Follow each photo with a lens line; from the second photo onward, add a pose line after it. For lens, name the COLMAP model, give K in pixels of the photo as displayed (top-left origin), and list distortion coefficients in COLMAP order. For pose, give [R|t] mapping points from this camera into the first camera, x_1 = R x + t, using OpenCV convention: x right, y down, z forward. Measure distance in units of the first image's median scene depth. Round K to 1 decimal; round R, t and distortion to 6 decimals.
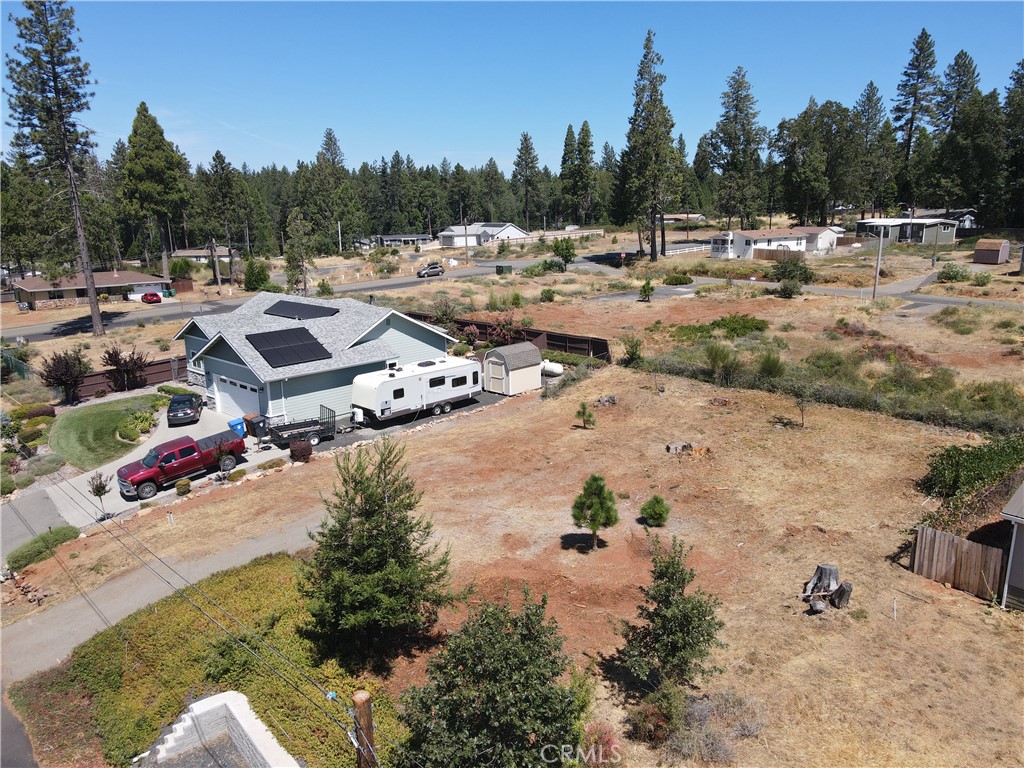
lens RADIAL K [[749.4, 0, 507.2], [0, 749.4, 387.2], [0, 0, 1]] dist [0.012306, 0.011683]
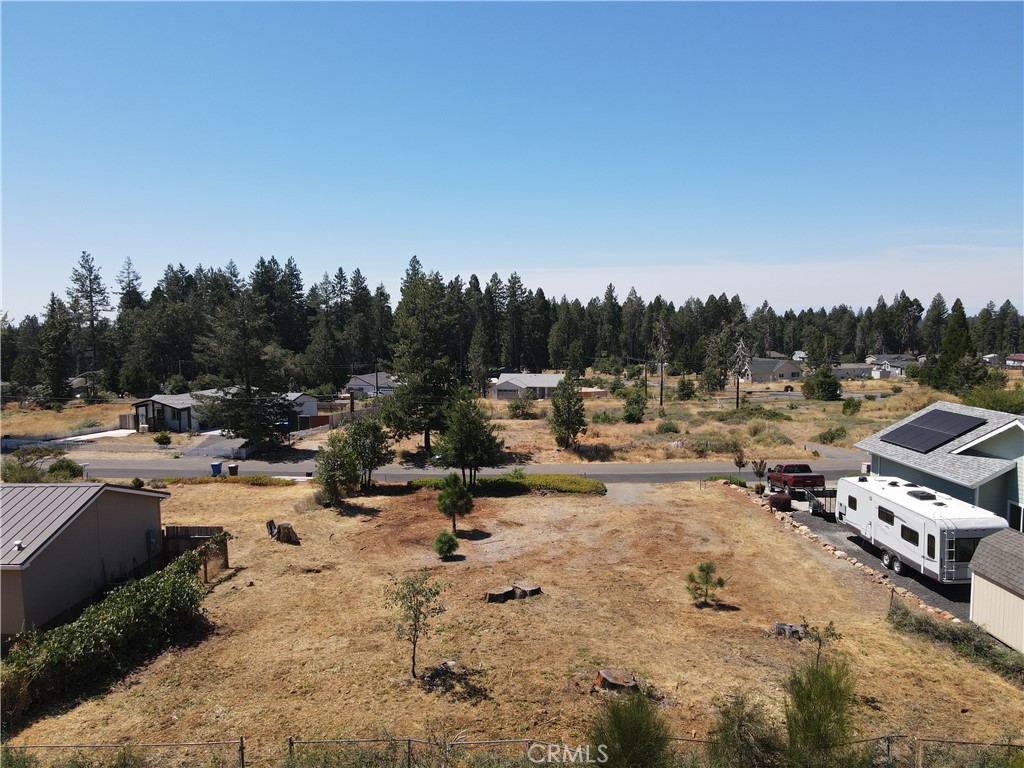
lens RADIAL K [[749.4, 0, 508.1], [0, 749.4, 378.3], [0, 0, 1]] dist [0.012306, 0.011683]
pose [[-0.687594, 0.082114, -0.721438, 0.614240], [-0.152241, 0.955195, 0.253819, -0.243474], [0.709956, 0.284357, -0.644285, 1.152976]]
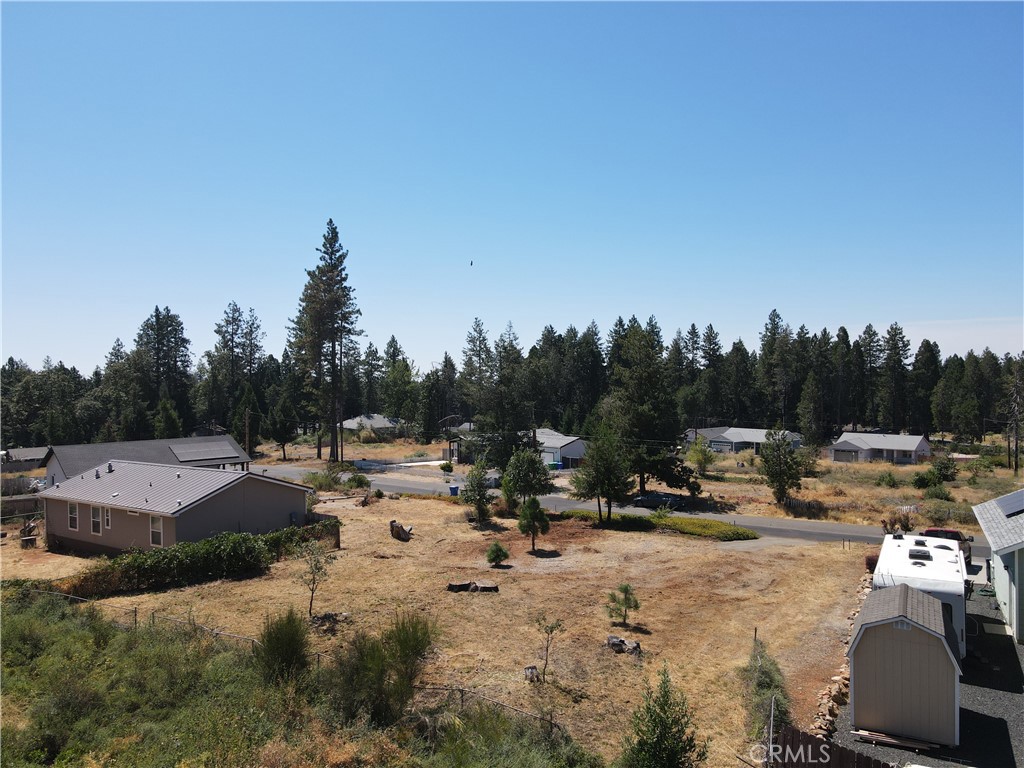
lens RADIAL K [[749.4, 0, 508.8], [0, 749.4, 383.8], [0, 0, 1]] dist [0.012306, 0.011683]
pose [[-0.960242, 0.024680, -0.278076, 0.357274], [-0.044753, 0.969594, 0.240593, -0.286869], [0.275559, 0.243472, -0.929940, 1.436924]]
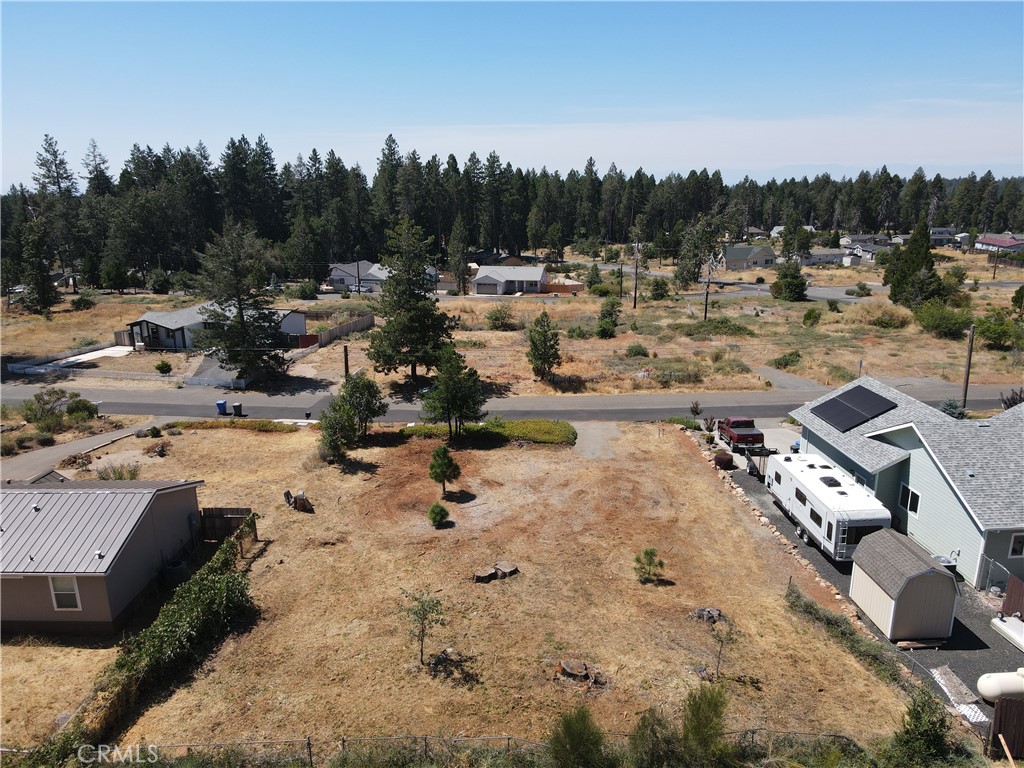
lens RADIAL K [[749.4, 0, 508.4], [0, 749.4, 379.4], [0, 0, 1]] dist [0.012306, 0.011683]
pose [[-0.666654, 0.215733, -0.713465, 0.675494], [-0.159233, 0.893881, 0.419072, -0.413288], [0.728160, 0.392983, -0.561558, 1.171496]]
